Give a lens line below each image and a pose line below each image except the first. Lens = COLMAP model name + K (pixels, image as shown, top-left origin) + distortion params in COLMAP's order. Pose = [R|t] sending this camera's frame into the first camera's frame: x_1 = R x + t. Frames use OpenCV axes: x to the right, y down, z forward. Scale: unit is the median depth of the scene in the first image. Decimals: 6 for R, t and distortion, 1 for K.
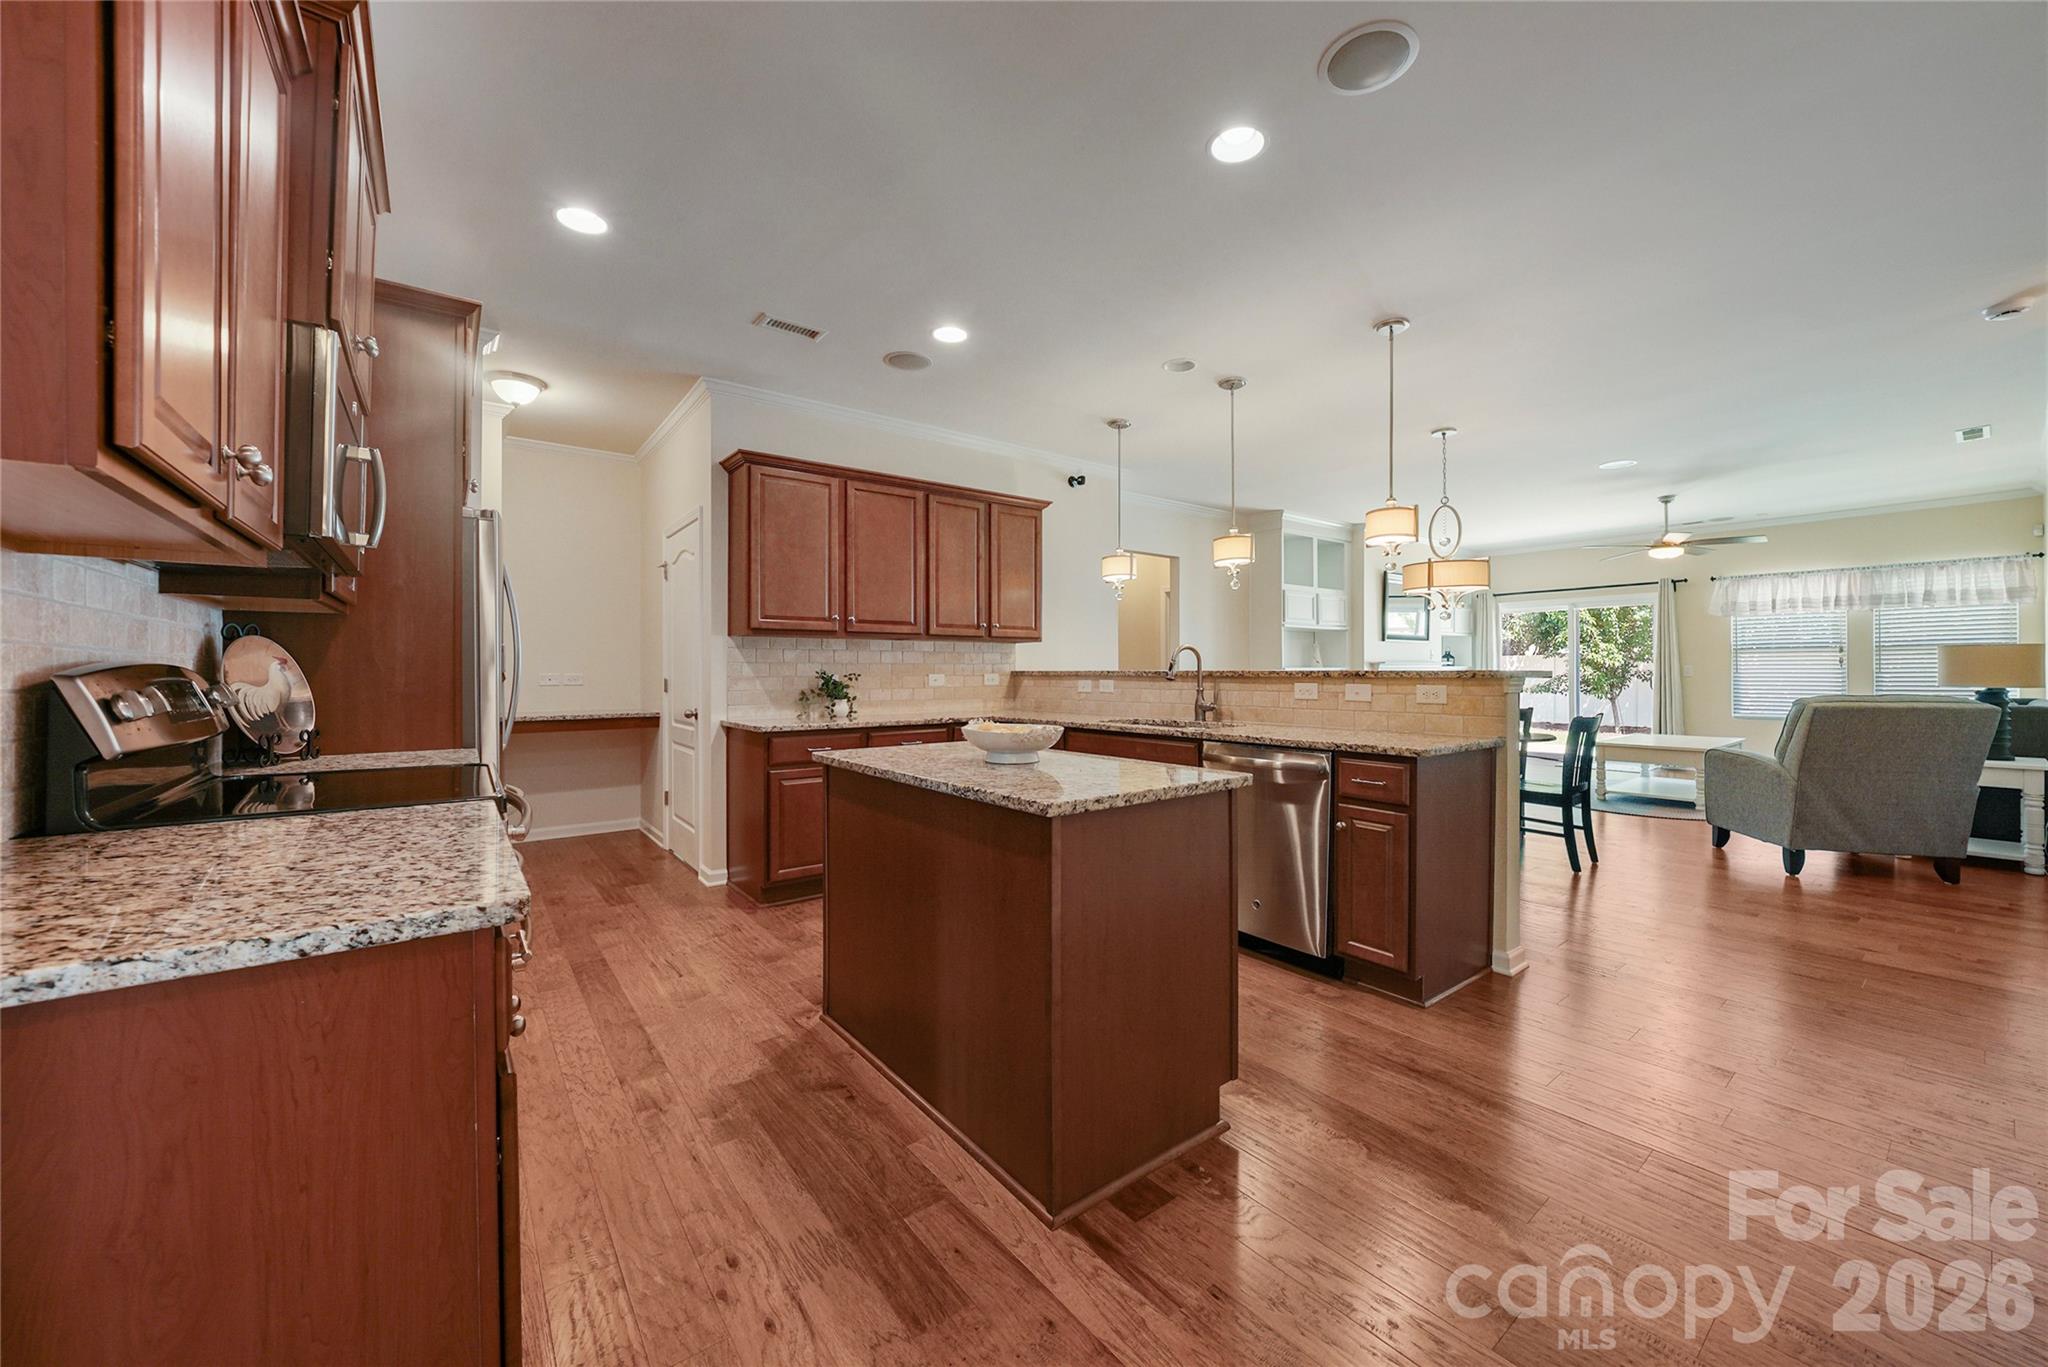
lens RADIAL K [[766.8, 0, 1042.3], [0, 766.8, 676.9], [0, 0, 1]] dist [-0.002203, 0.000093]
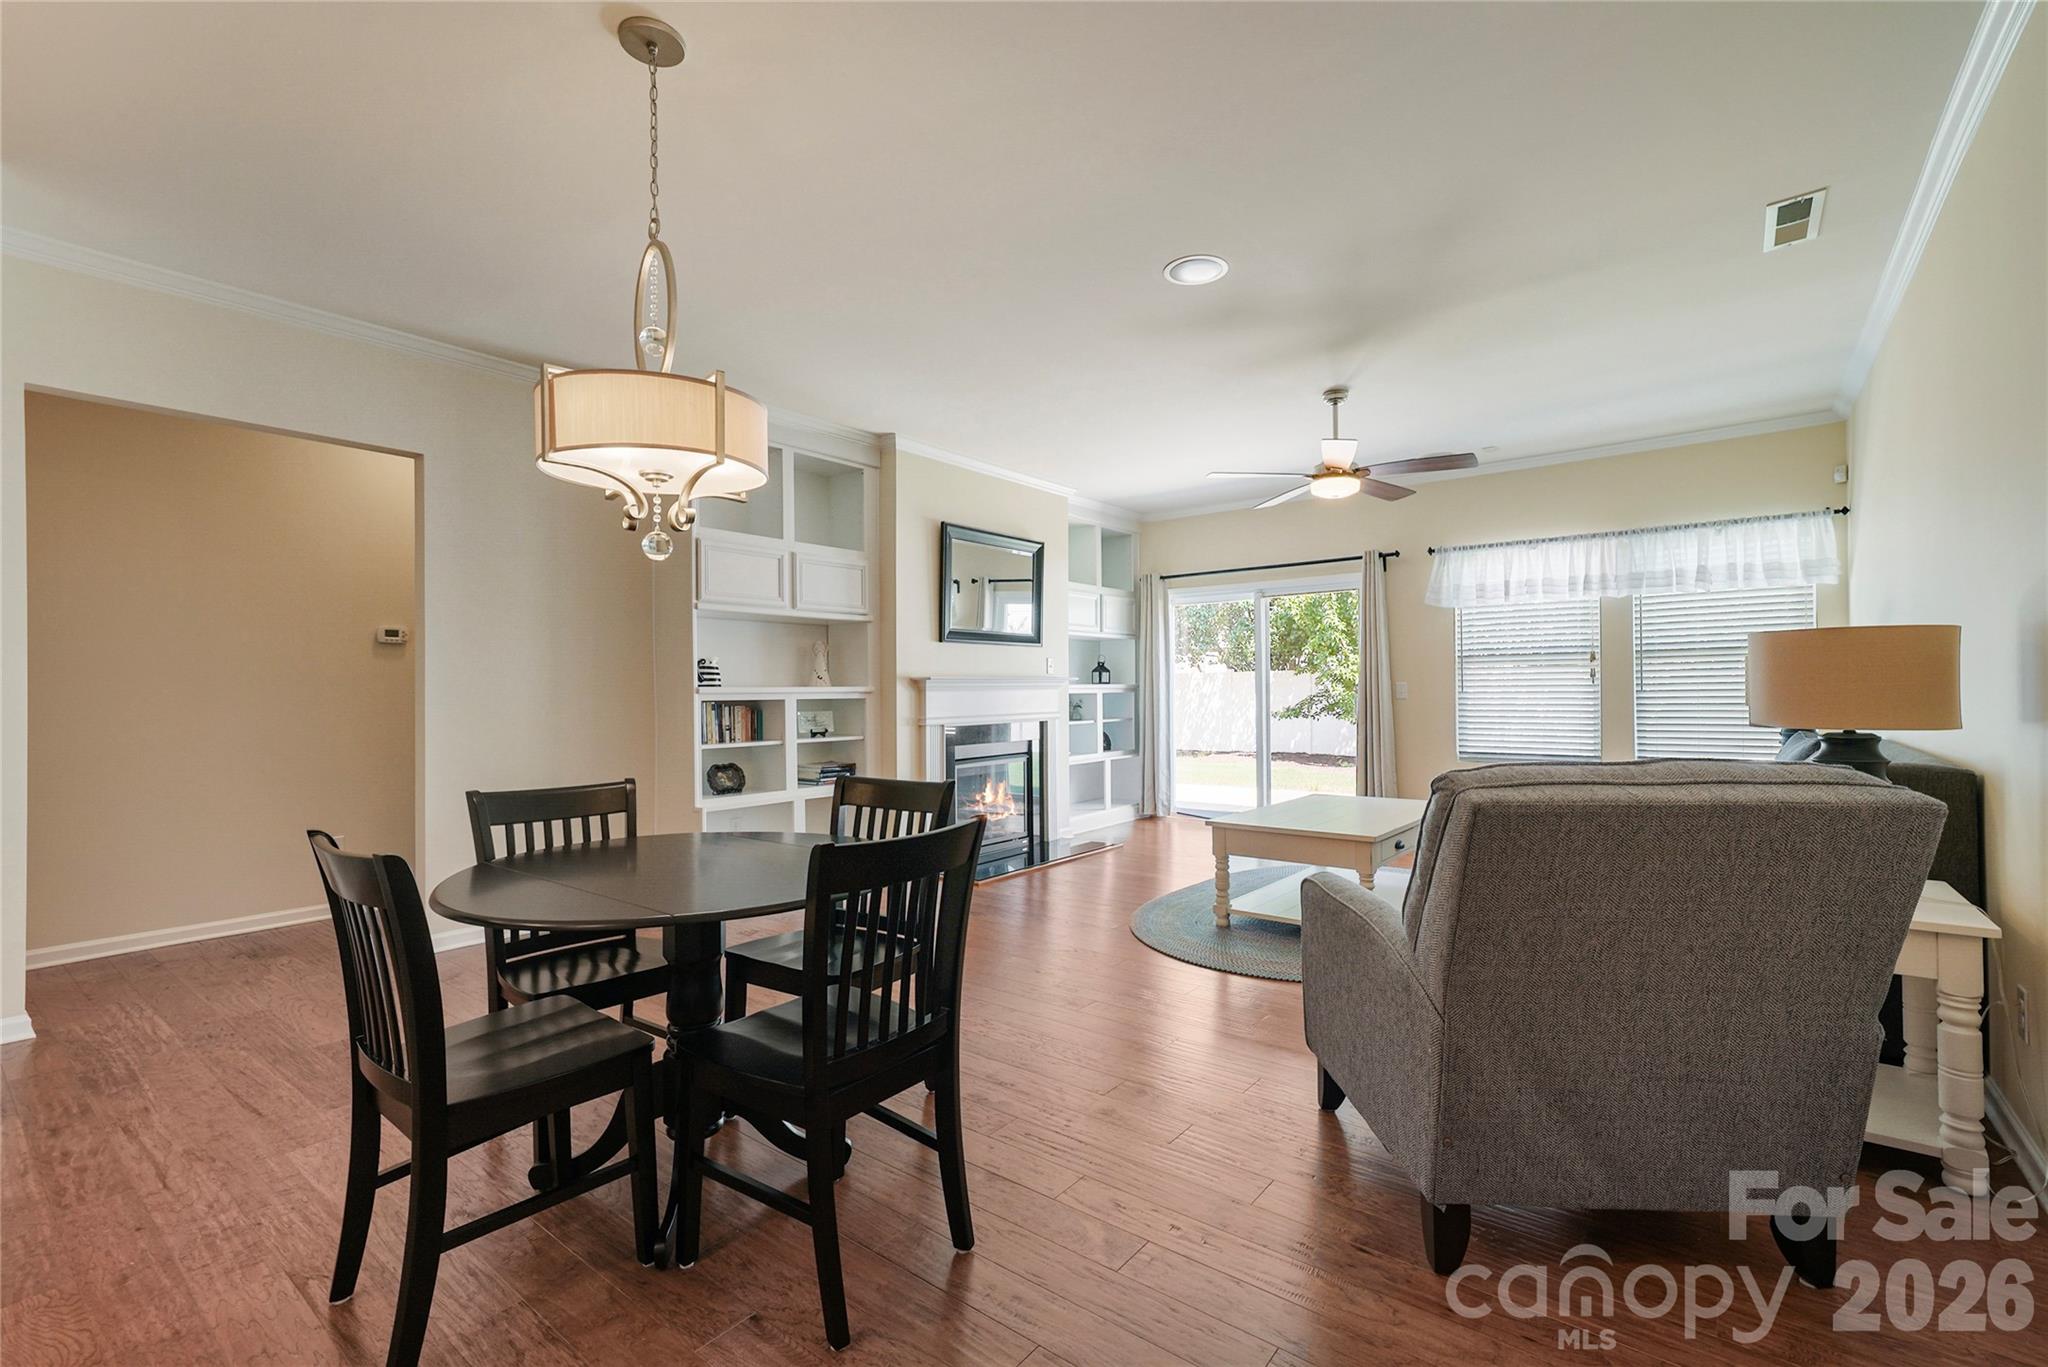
lens RADIAL K [[900.3, 0, 1011.5], [0, 900.3, 692.0], [0, 0, 1]] dist [0.001183, -0.000450]
pose [[0.975925, -0.003714, 0.218076, 0.682305], [0.005125, 0.999969, -0.005907, -0.006262], [-0.218047, 0.006882, 0.975914, 0.622171]]
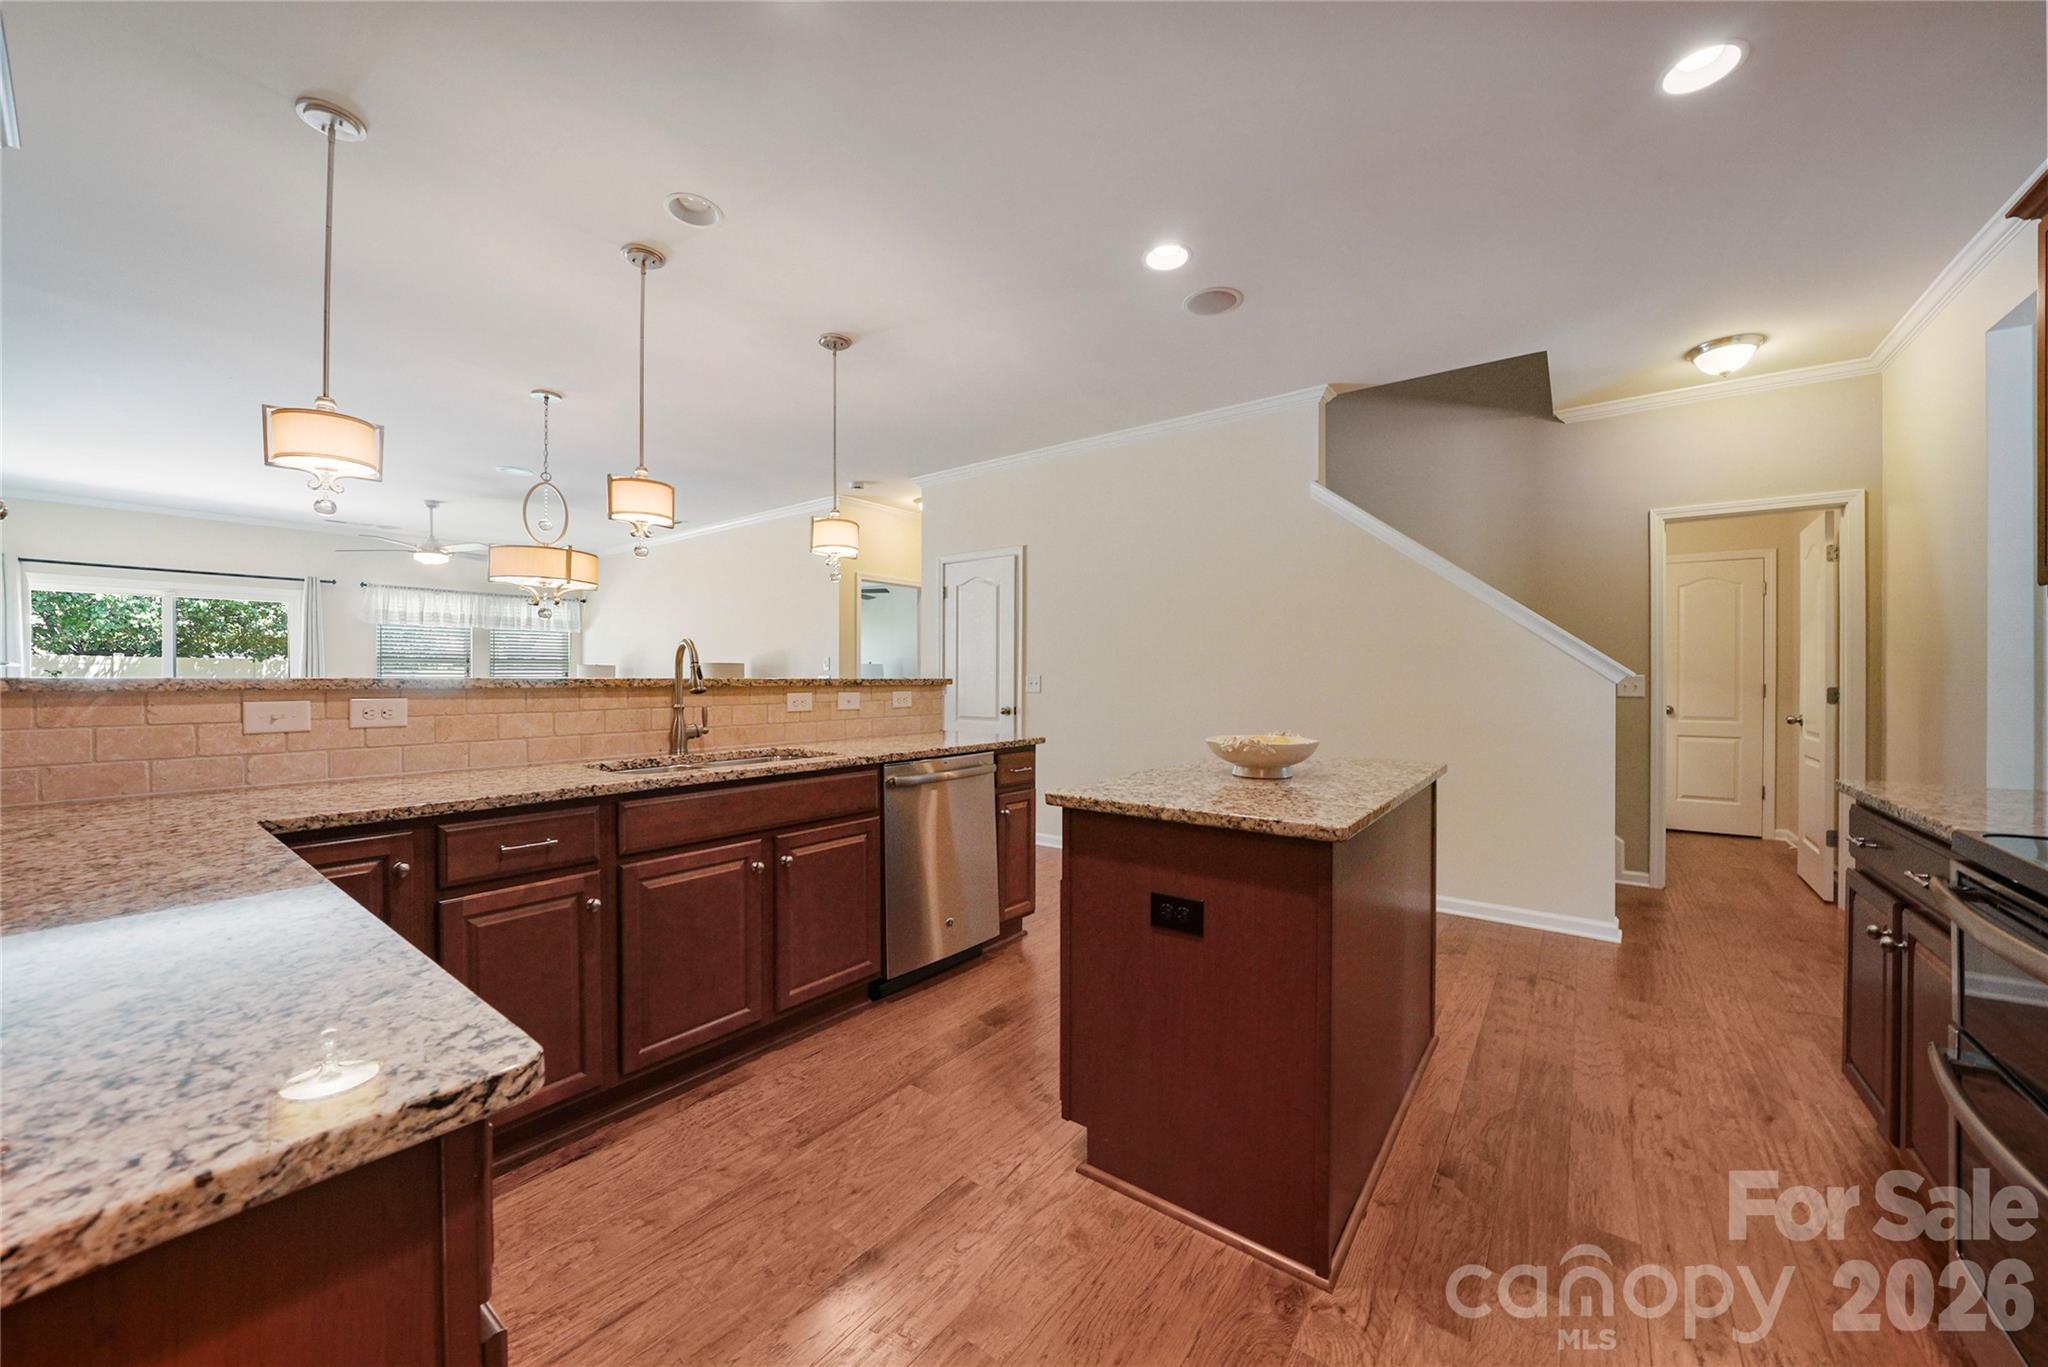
lens RADIAL K [[737.2, 0, 1024.0], [0, 737.2, 683.5], [0, 0, 1]] dist [-0.013219, 0.000078]
pose [[-0.244907, -0.005301, 0.969532, -0.444918], [0.005658, 0.999960, 0.006896, -0.005913], [-0.969530, 0.007175, -0.244867, 0.794737]]
